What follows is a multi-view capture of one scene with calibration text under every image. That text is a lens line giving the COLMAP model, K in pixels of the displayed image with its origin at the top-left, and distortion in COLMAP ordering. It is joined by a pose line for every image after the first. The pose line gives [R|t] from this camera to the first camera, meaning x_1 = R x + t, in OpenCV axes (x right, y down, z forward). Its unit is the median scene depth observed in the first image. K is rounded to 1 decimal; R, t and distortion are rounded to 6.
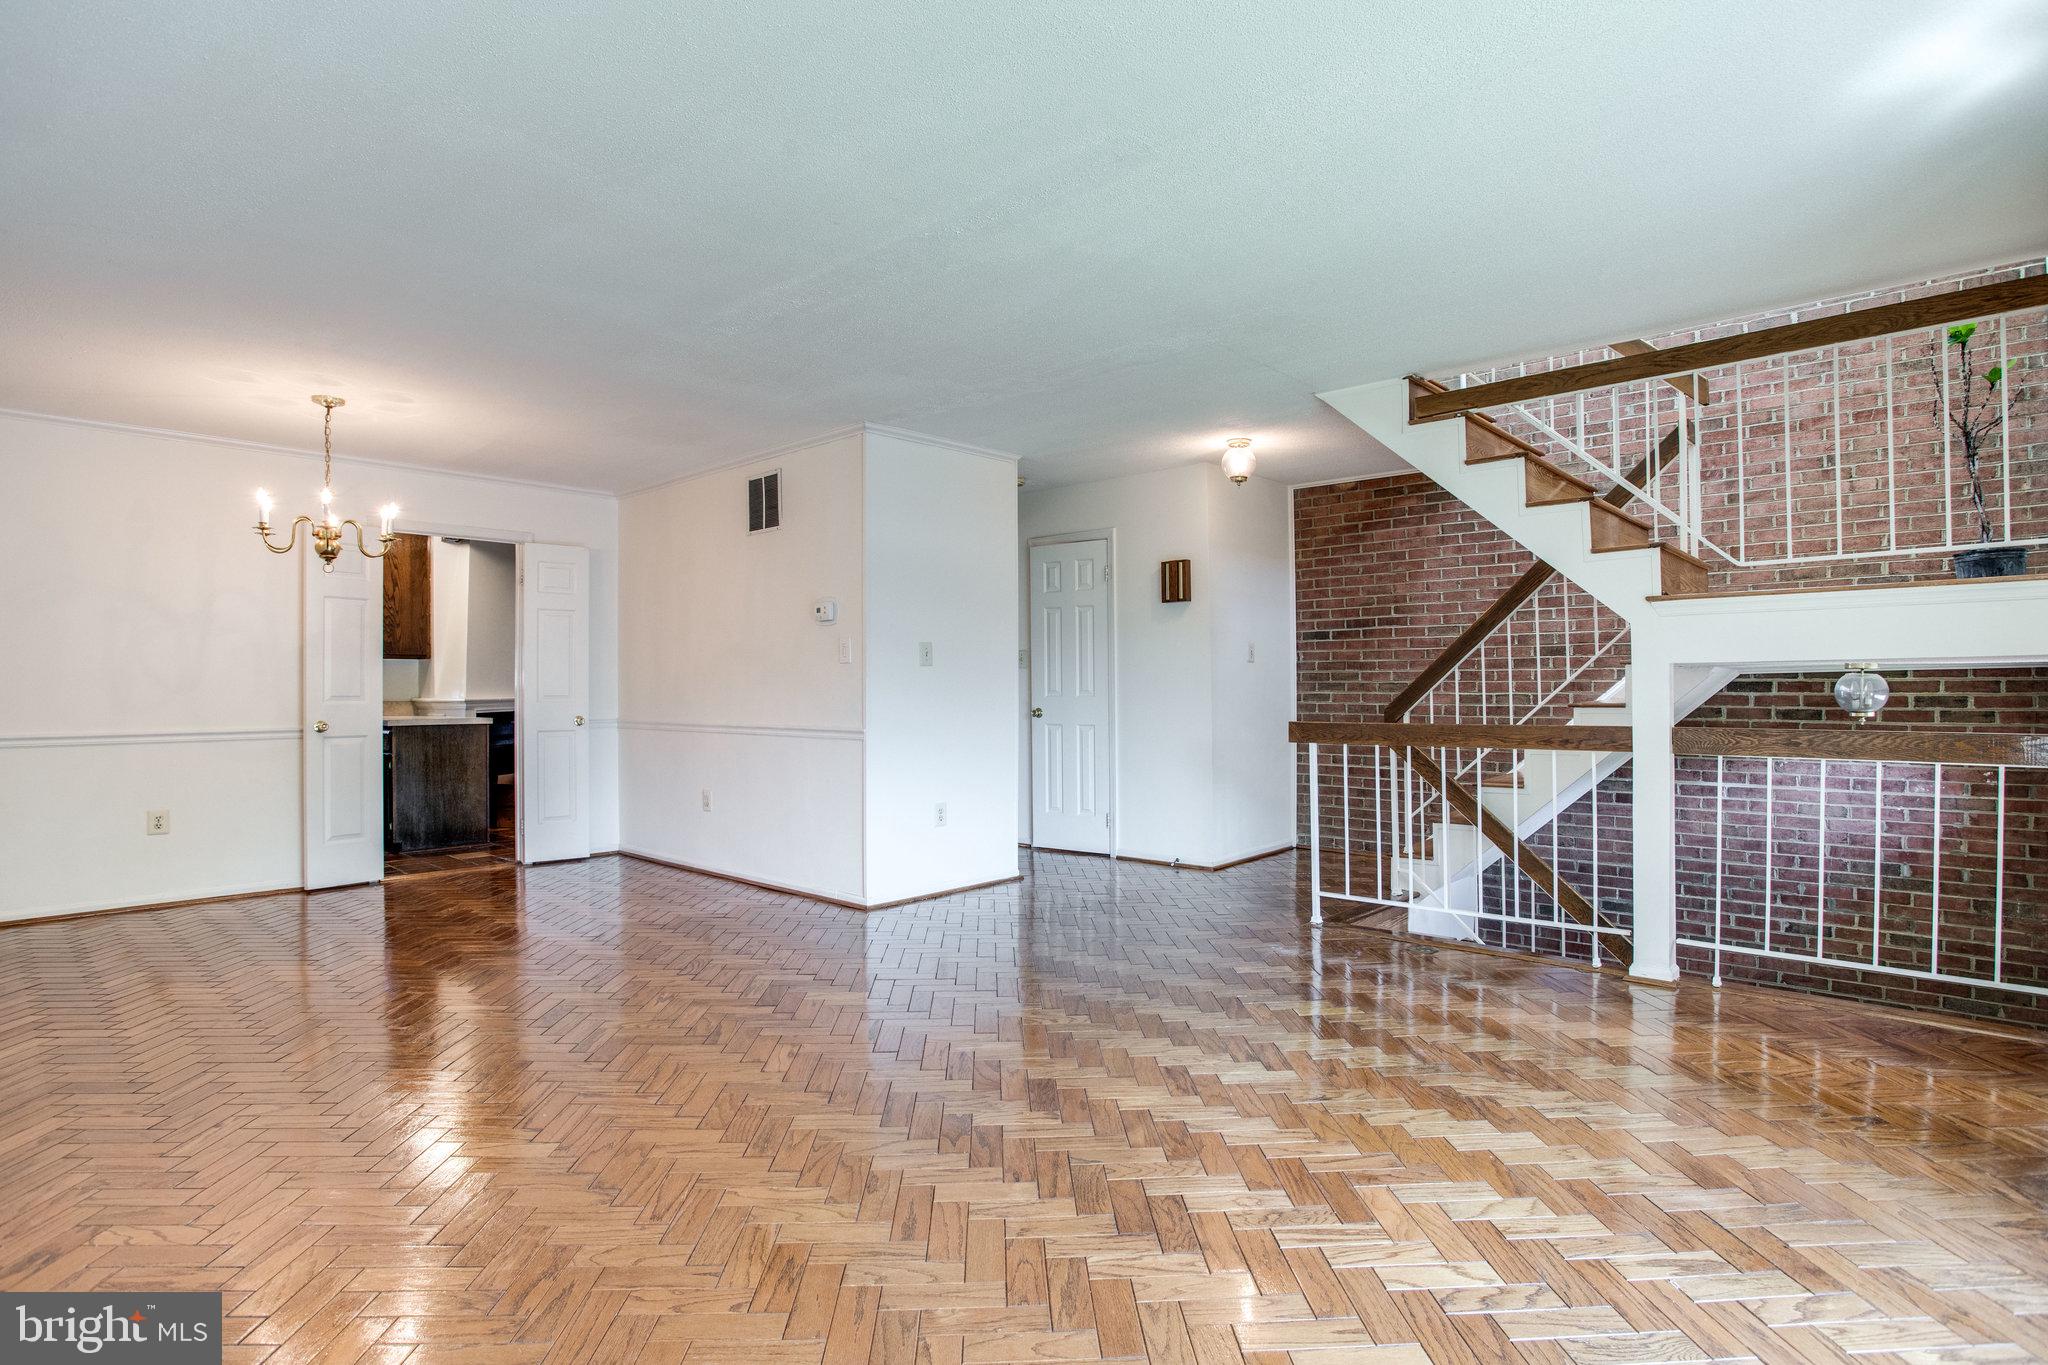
lens RADIAL K [[1020.0, 0, 1022.7], [0, 1020.0, 683.9], [0, 0, 1]] dist [-0.048486, 0.001786]
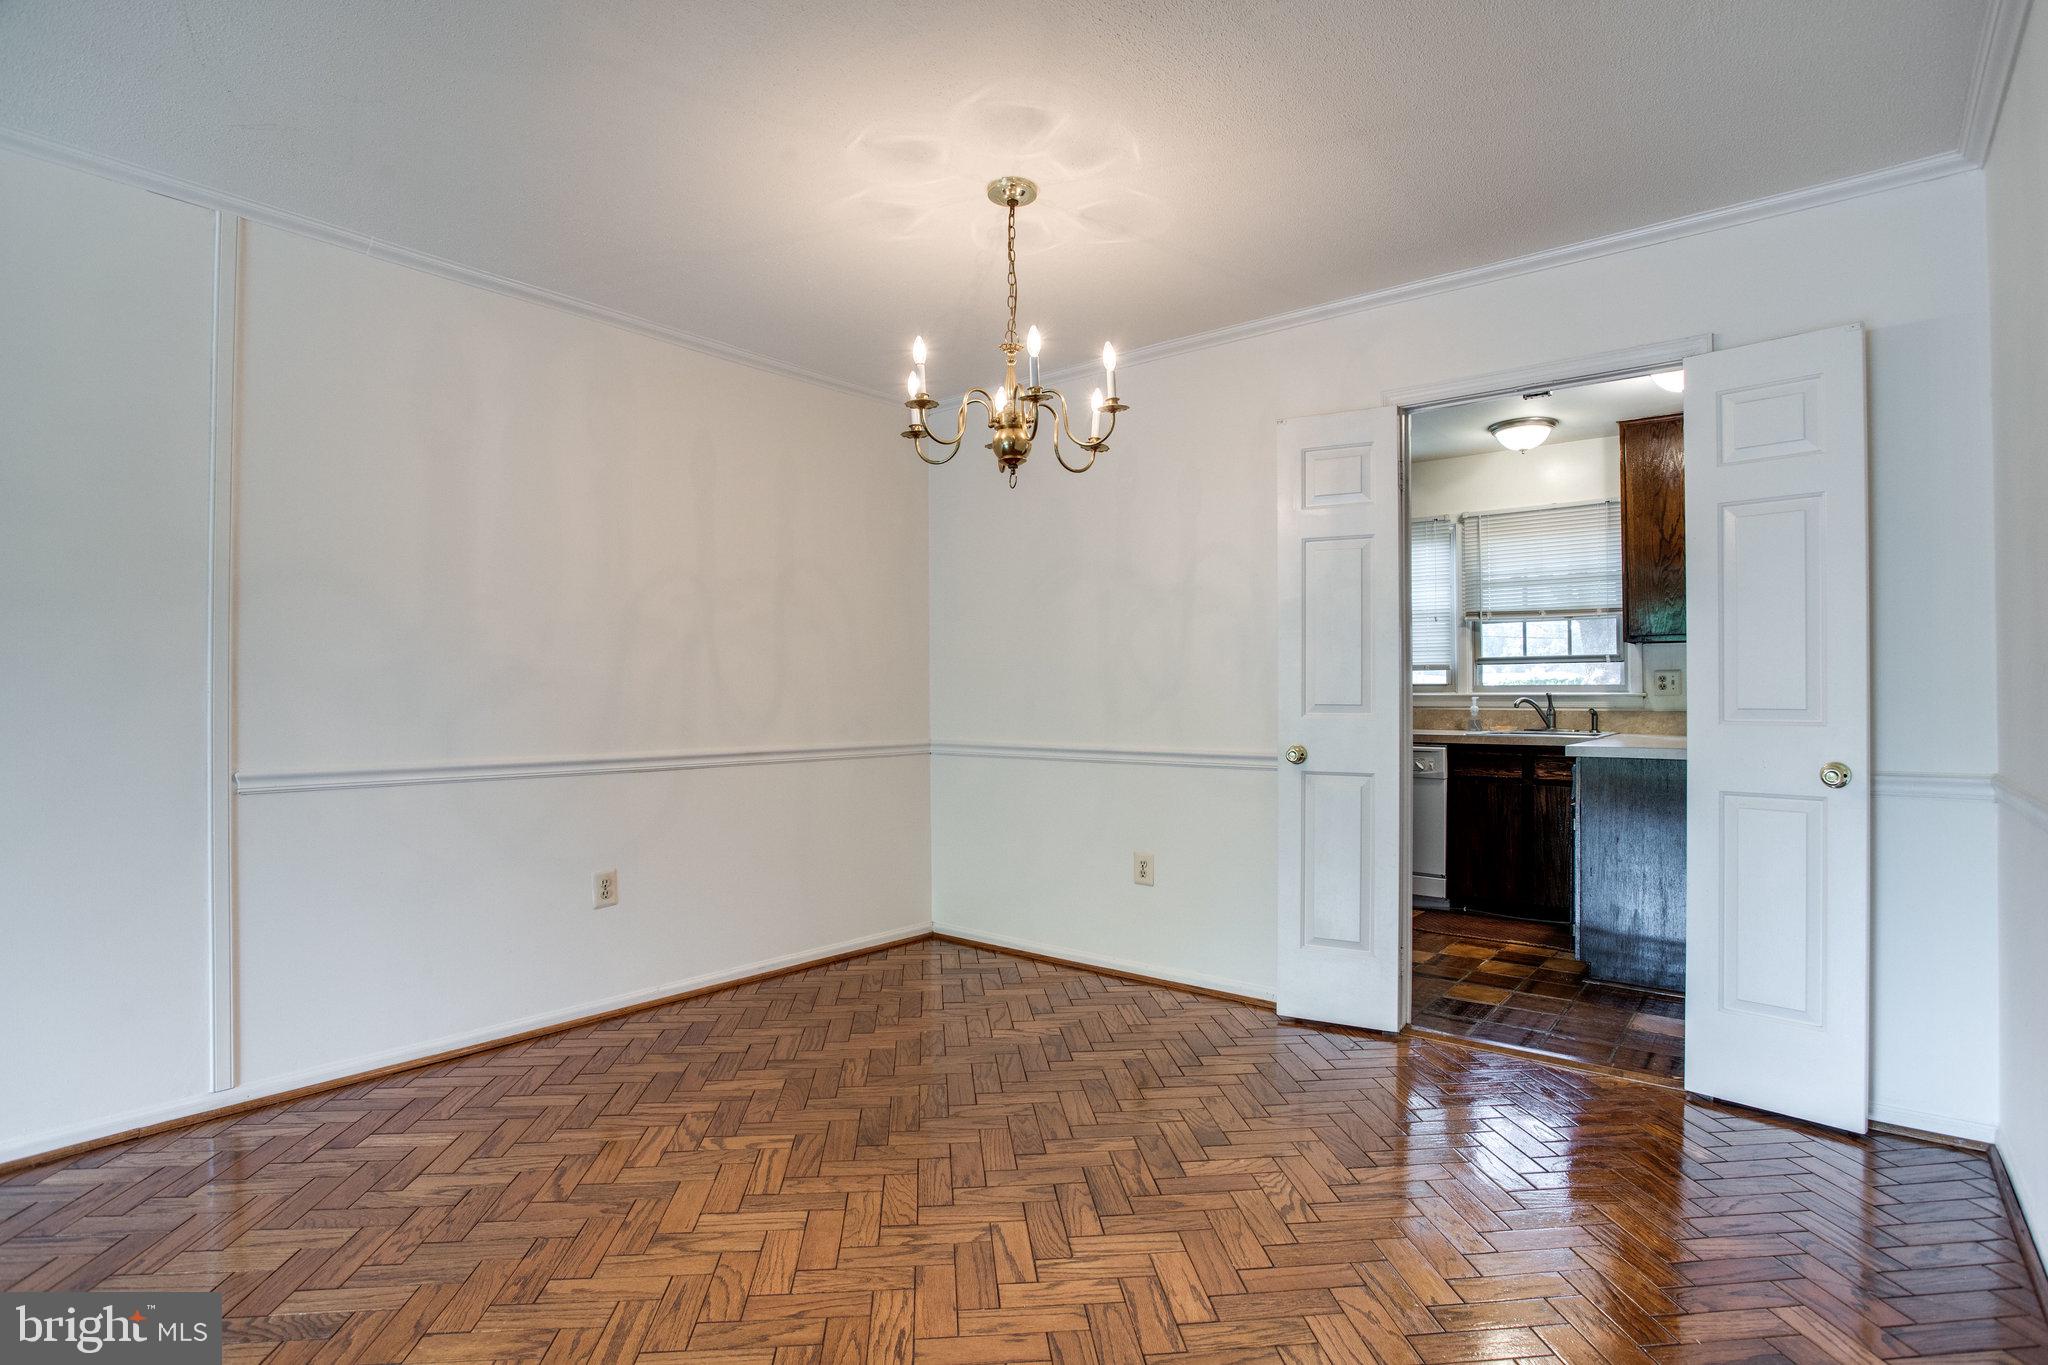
lens RADIAL K [[995.1, 0, 1055.2], [0, 995.1, 683.4], [0, 0, 1]] dist [-0.049542, 0.017673]
pose [[0.078392, -0.006597, -0.996901, -0.107252], [0.005343, 0.999967, -0.006197, 0.002082], [0.996908, -0.004840, 0.078425, 0.796614]]
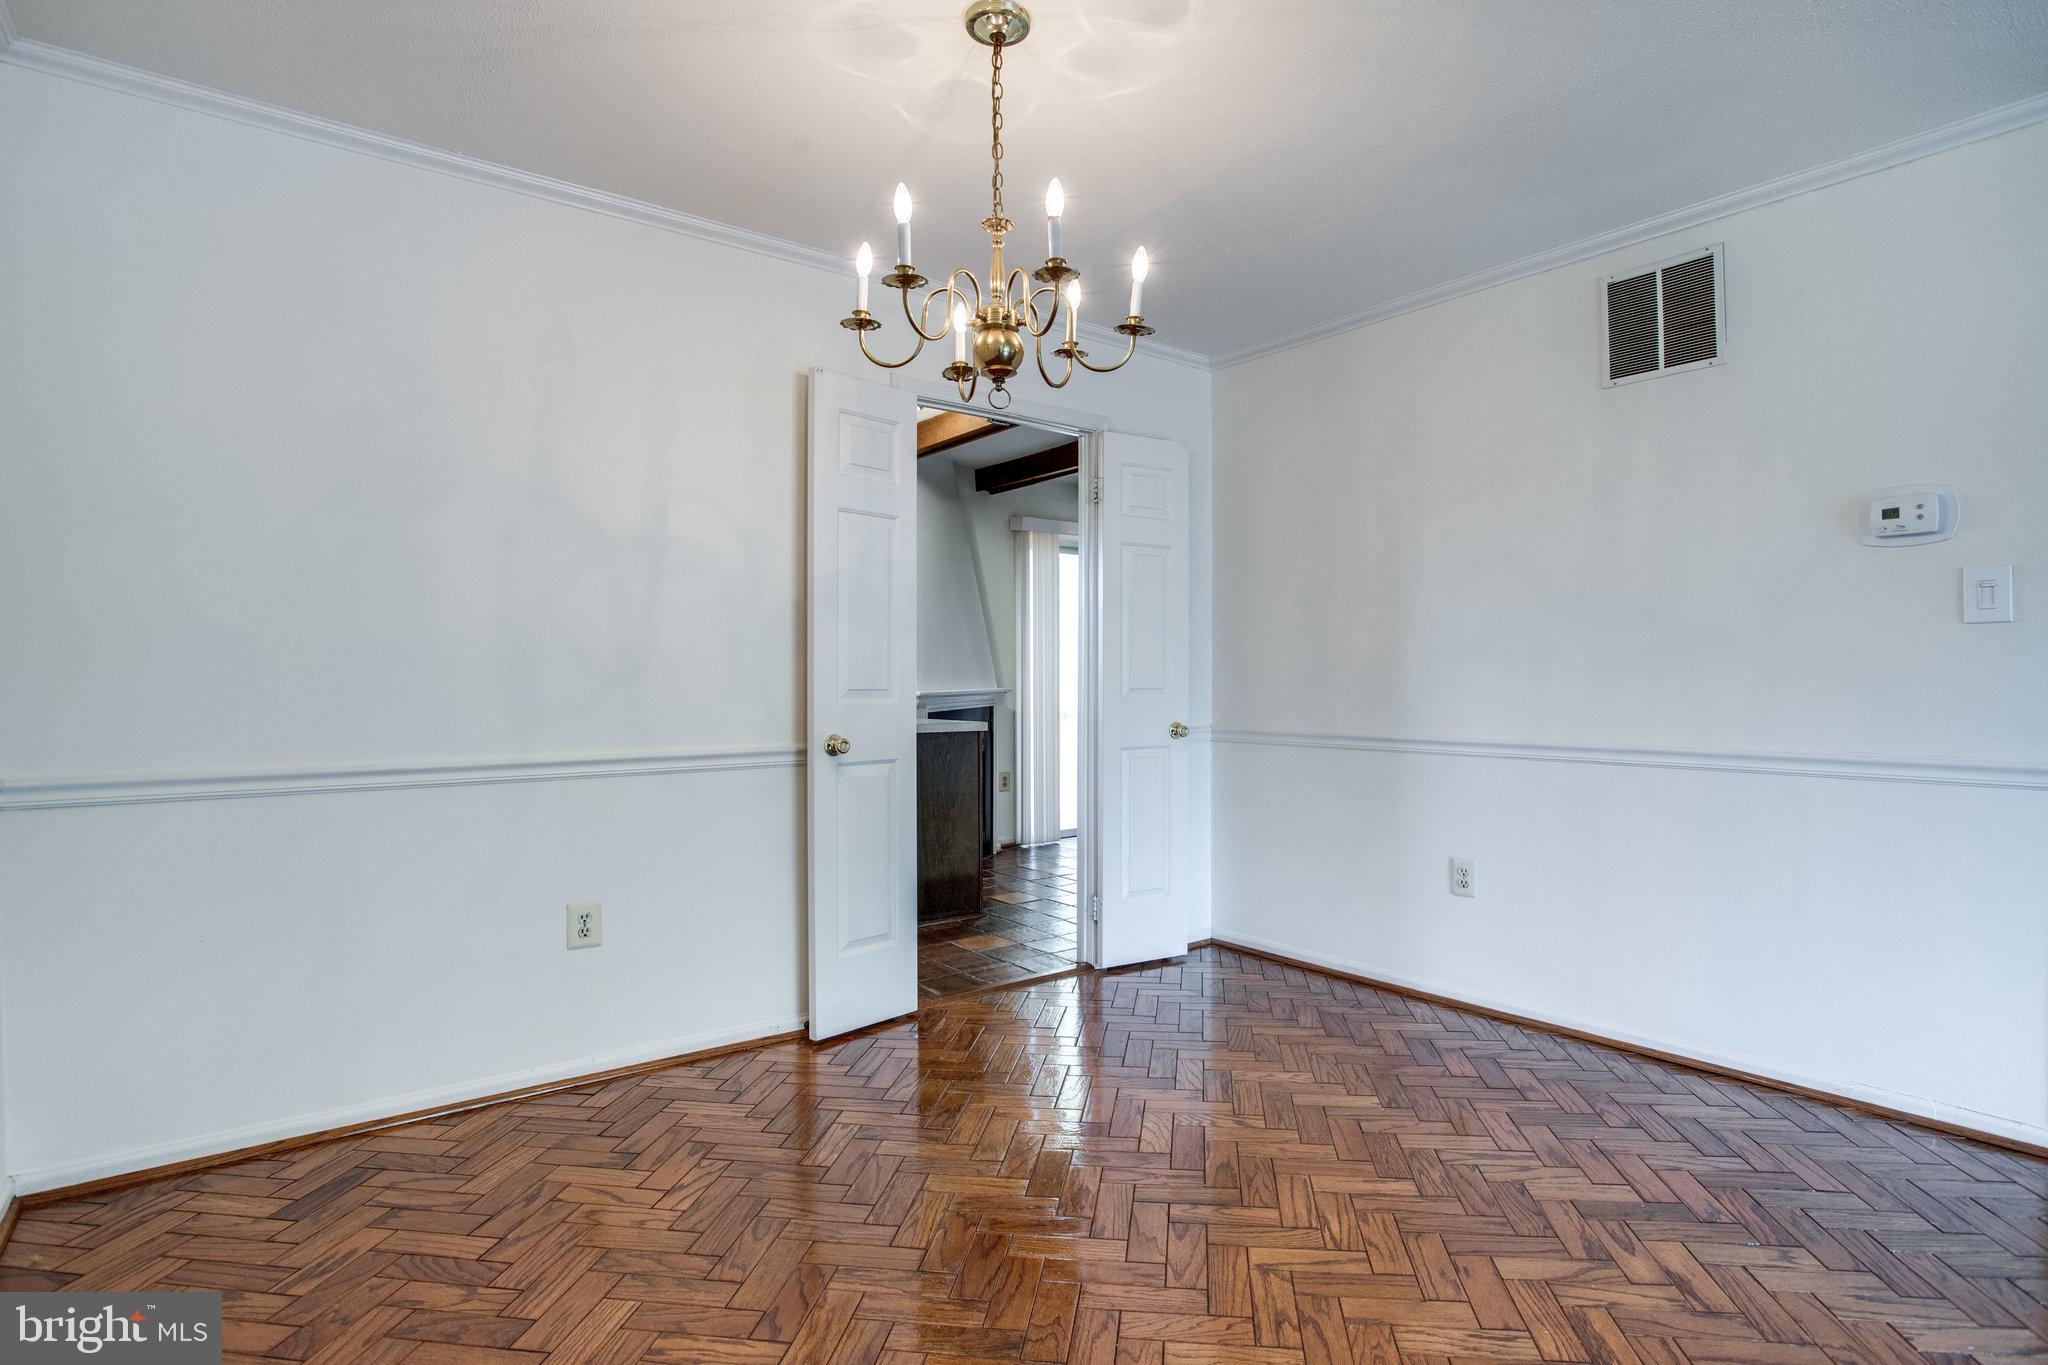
lens RADIAL K [[1020.0, 0, 1022.7], [0, 1020.0, 683.9], [0, 0, 1]] dist [-0.048486, 0.001786]
pose [[0.985356, 0.002667, -0.170492, -0.501369], [-0.000826, 0.999941, 0.010869, 0.002244], [0.170511, -0.010569, 0.985299, 0.454083]]
